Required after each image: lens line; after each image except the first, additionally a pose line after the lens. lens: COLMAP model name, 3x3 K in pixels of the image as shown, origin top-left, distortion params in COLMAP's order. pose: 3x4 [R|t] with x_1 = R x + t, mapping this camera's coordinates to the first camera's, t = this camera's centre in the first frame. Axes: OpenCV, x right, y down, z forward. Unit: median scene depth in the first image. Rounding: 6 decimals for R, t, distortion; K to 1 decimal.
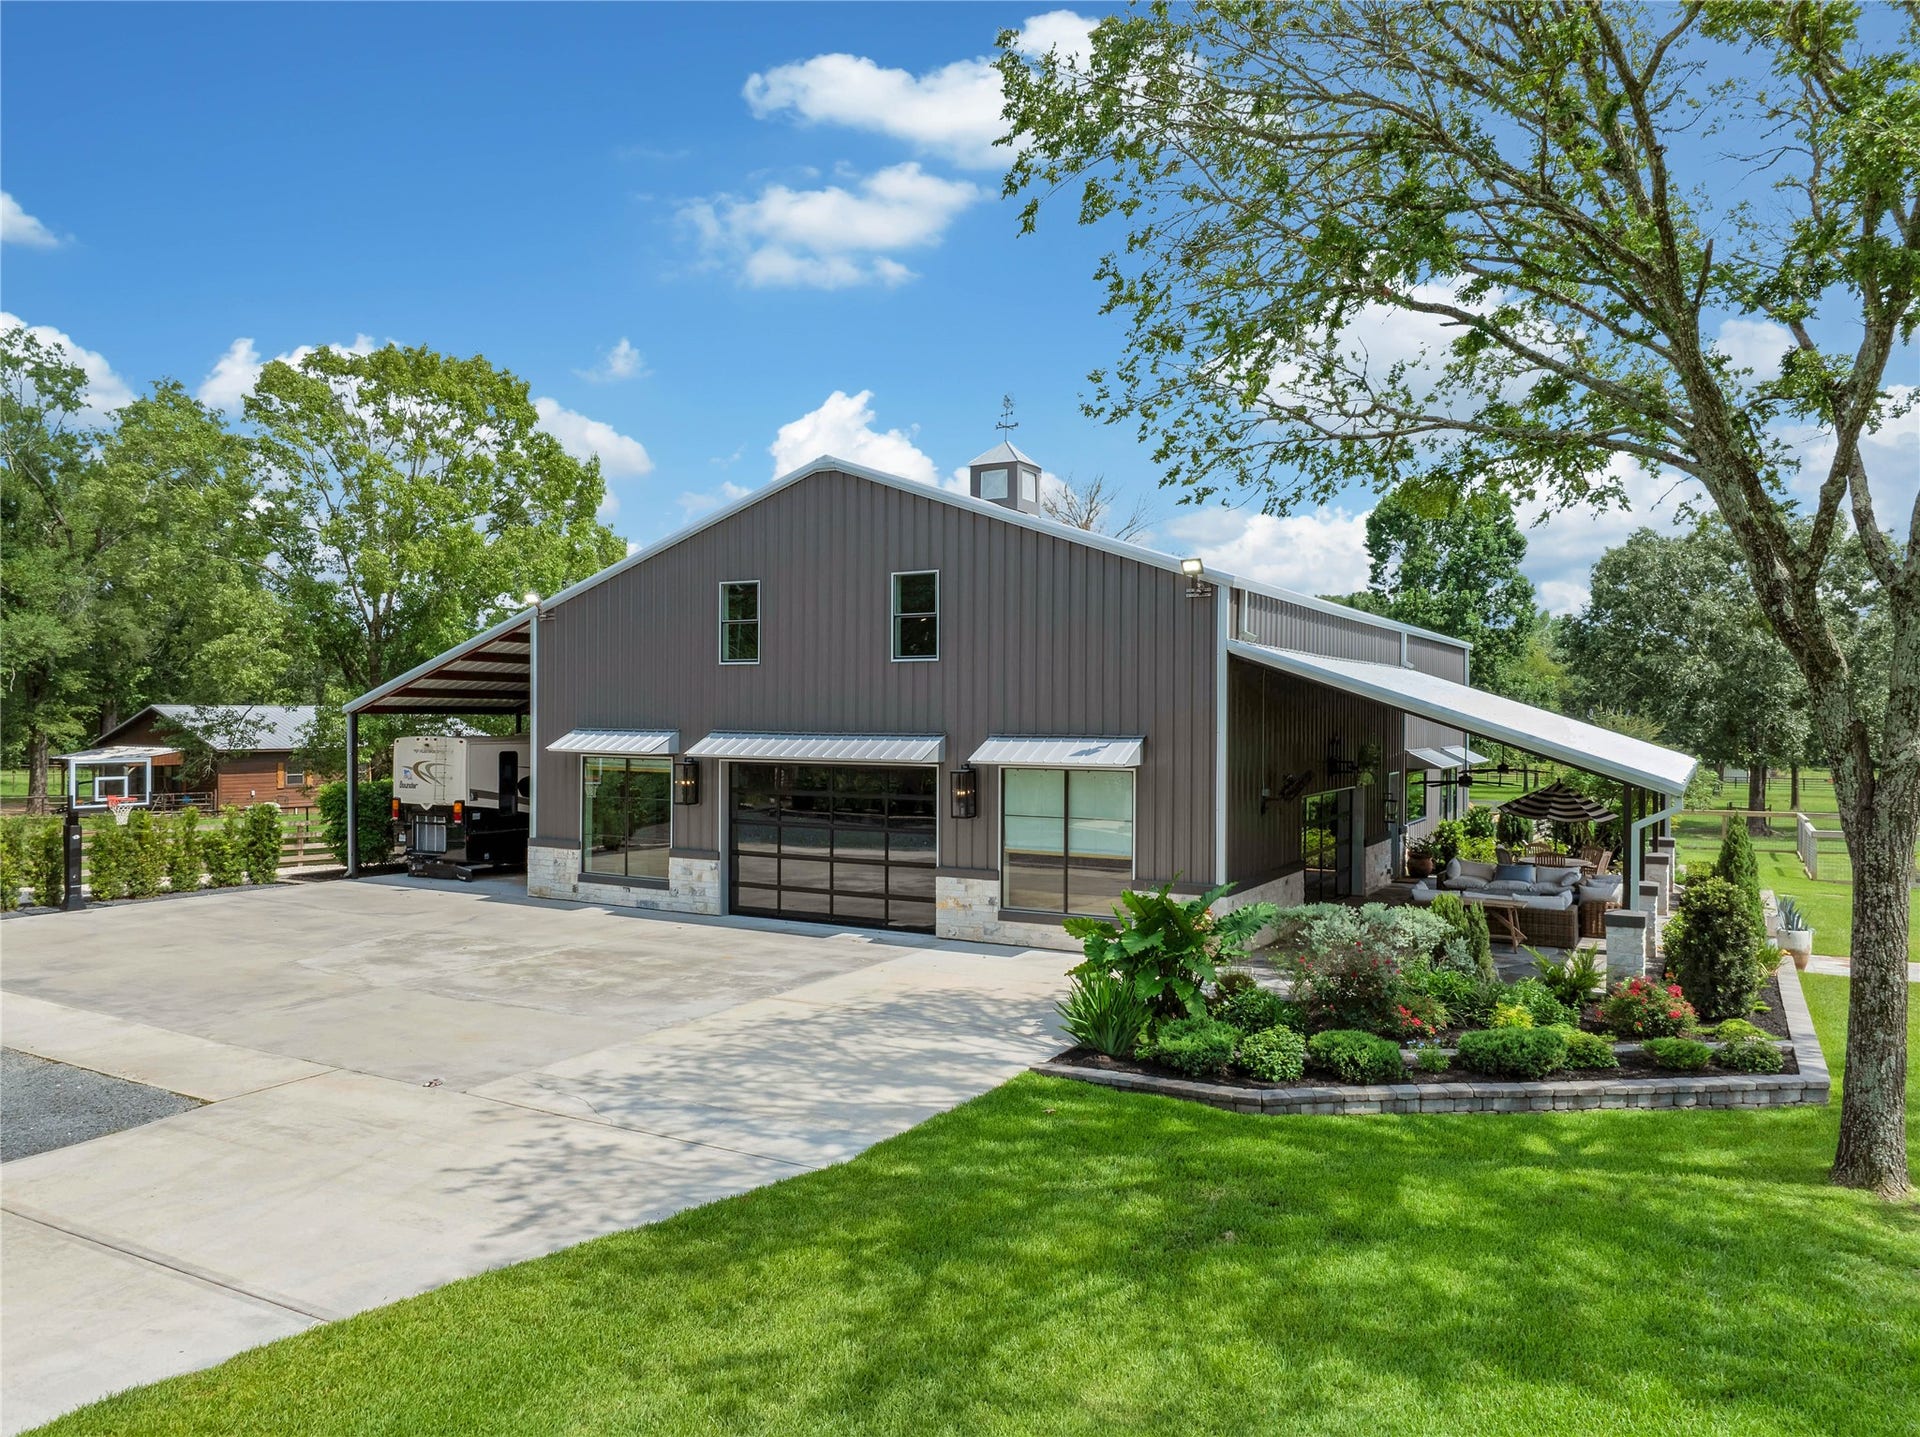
lens RADIAL K [[1373.1, 0, 960.0], [0, 1373.1, 718.5], [0, 0, 1]] dist [0.046015, -0.146700]
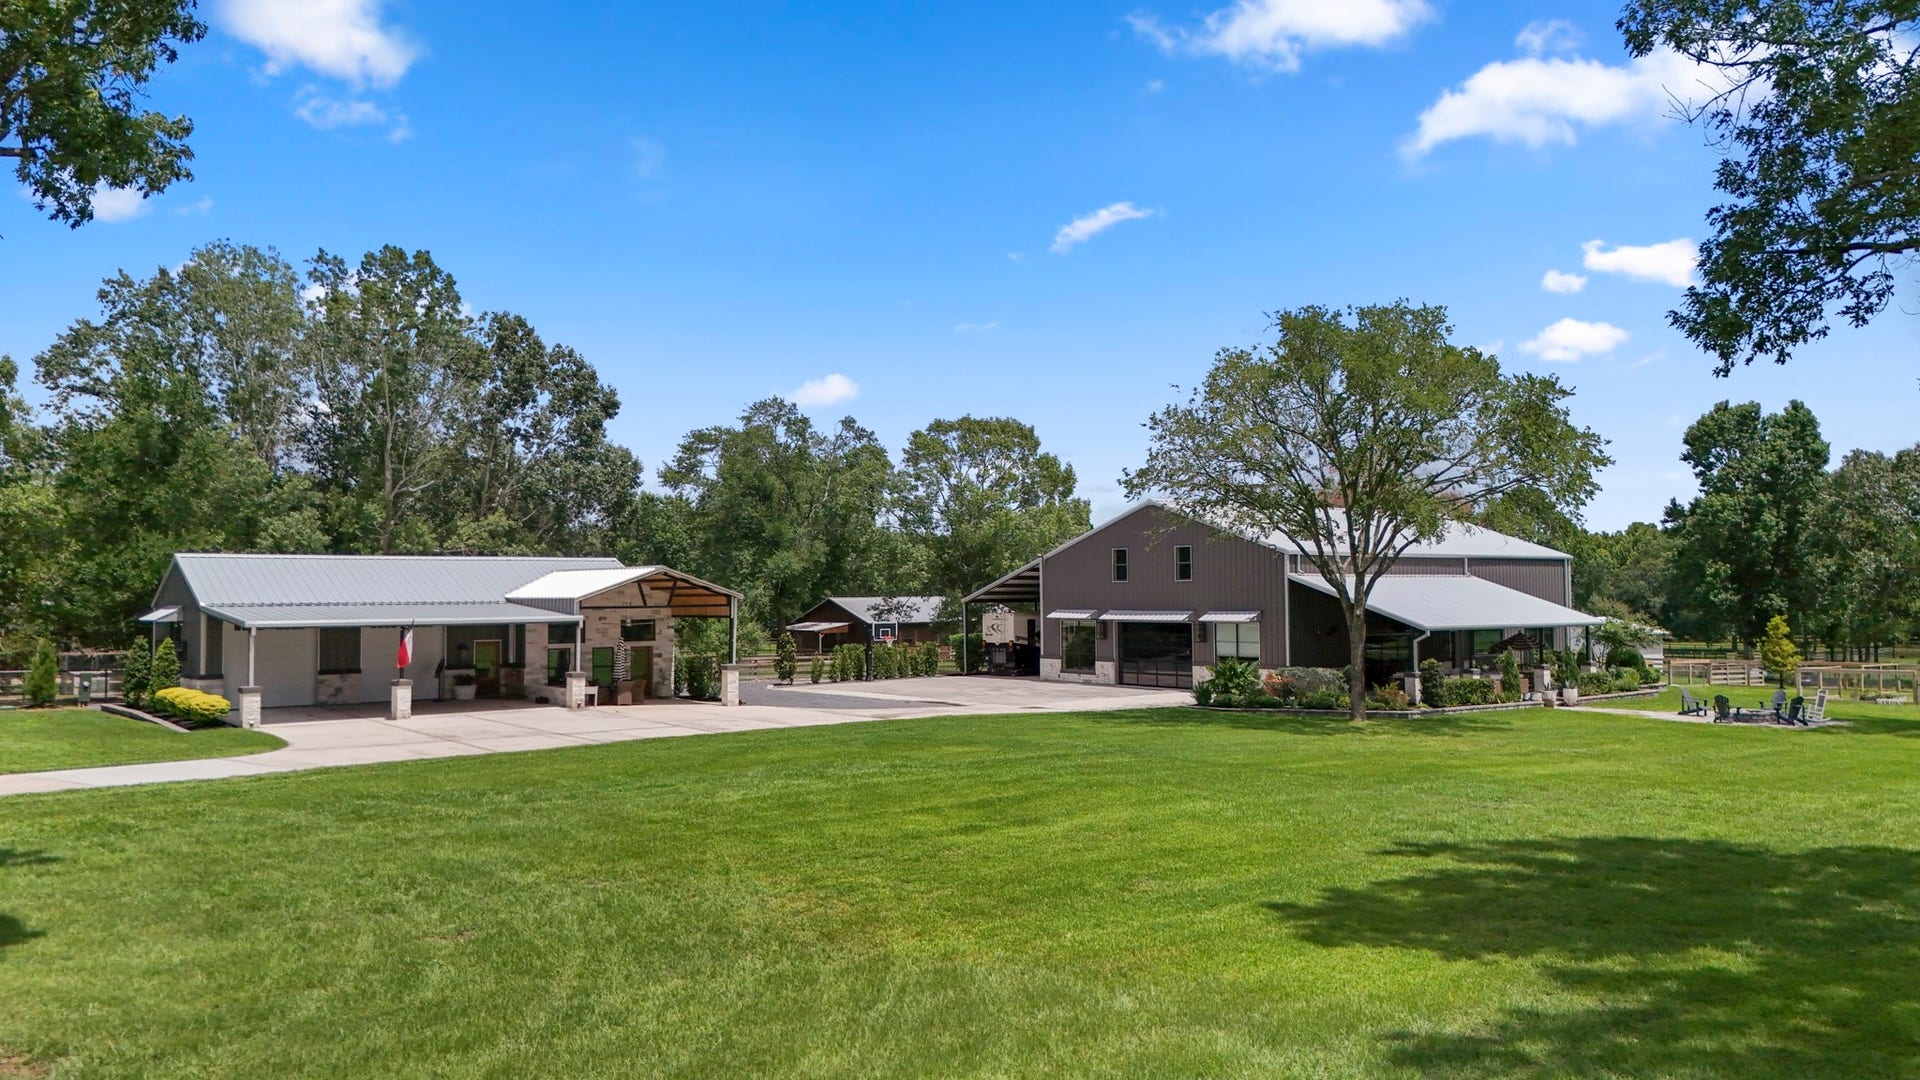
lens RADIAL K [[1464.5, 0, 960.0], [0, 1464.5, 540.0], [0, 0, 1]] dist [0.001359, 0.000346]
pose [[0.936965, -0.024236, -0.348581, 0.405961], [0.009476, 0.998987, -0.043987, -0.001381], [0.349294, 0.037911, 0.936246, -1.304233]]
